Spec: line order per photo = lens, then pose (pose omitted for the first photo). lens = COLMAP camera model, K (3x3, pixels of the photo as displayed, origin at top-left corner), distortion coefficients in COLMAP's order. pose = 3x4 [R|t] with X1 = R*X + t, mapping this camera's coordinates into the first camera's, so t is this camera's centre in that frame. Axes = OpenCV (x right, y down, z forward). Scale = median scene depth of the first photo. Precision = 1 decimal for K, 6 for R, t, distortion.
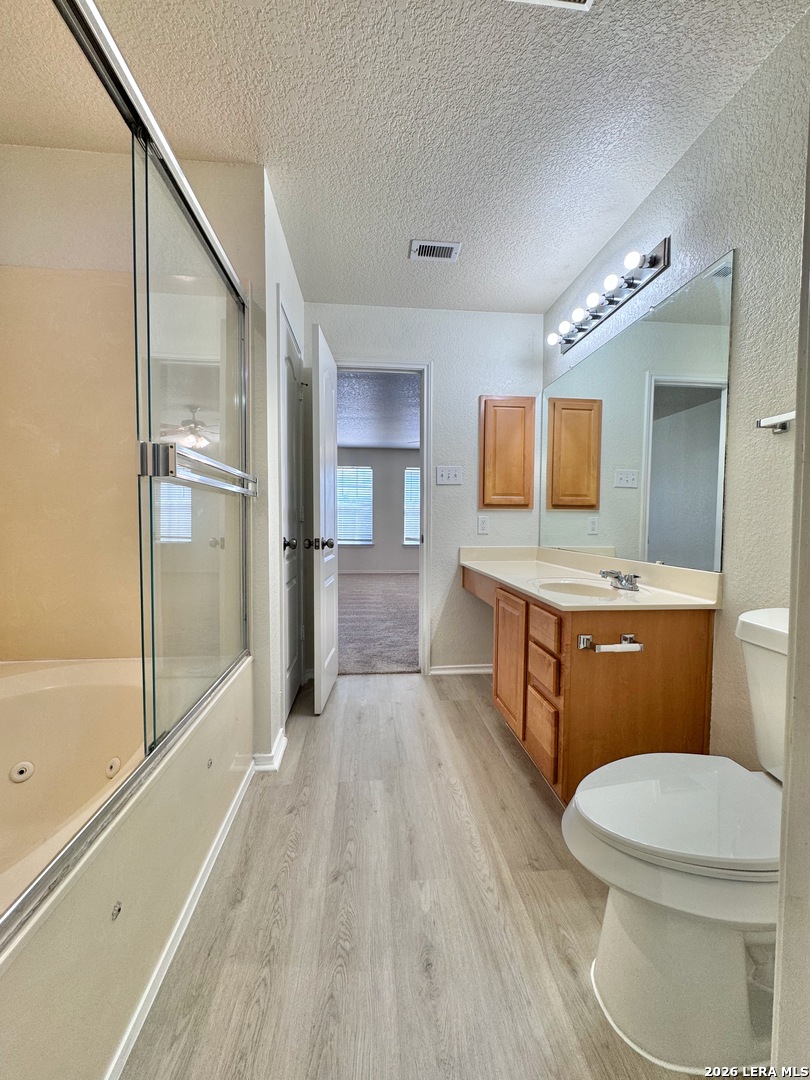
lens RADIAL K [[431.2, 0, 407.4], [0, 431.2, 540.8], [0, 0, 1]] dist [-0.001290, -0.000179]
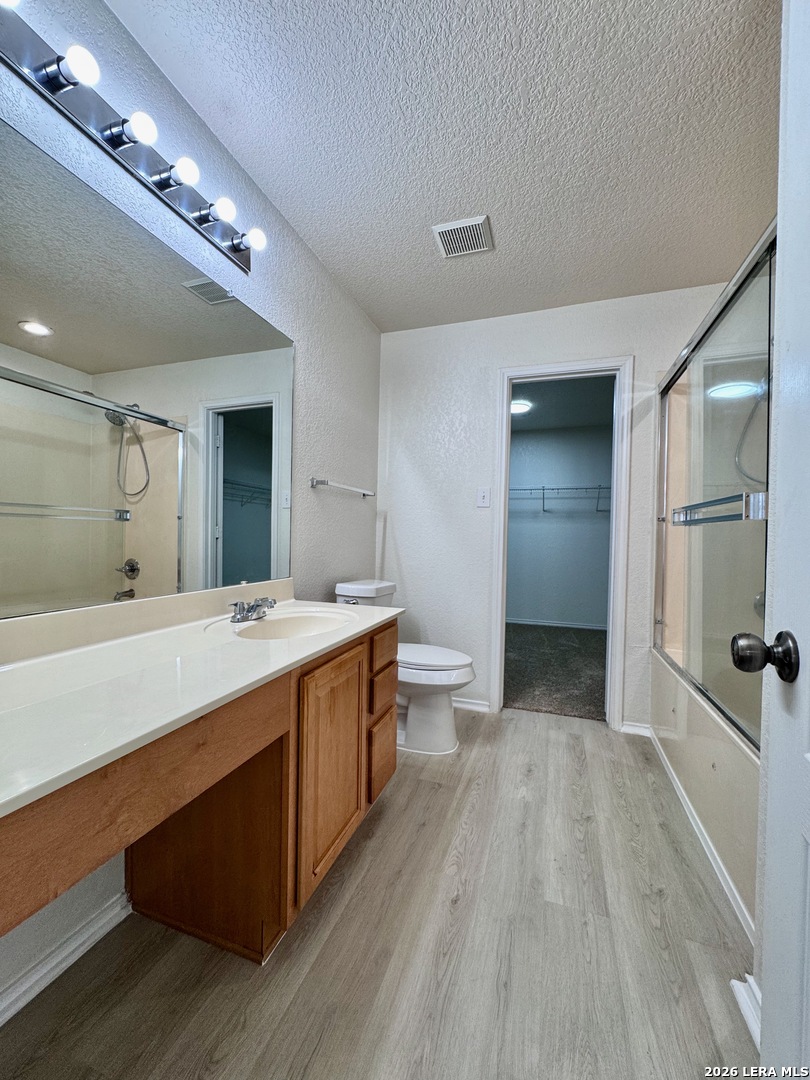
lens RADIAL K [[431.2, 0, 407.4], [0, 431.2, 540.8], [0, 0, 1]] dist [-0.001290, -0.000179]
pose [[-0.912692, -0.027058, 0.407752, -0.153896], [-0.006009, 0.998586, 0.052816, -0.114056], [-0.408605, 0.045755, -0.911564, 2.101637]]
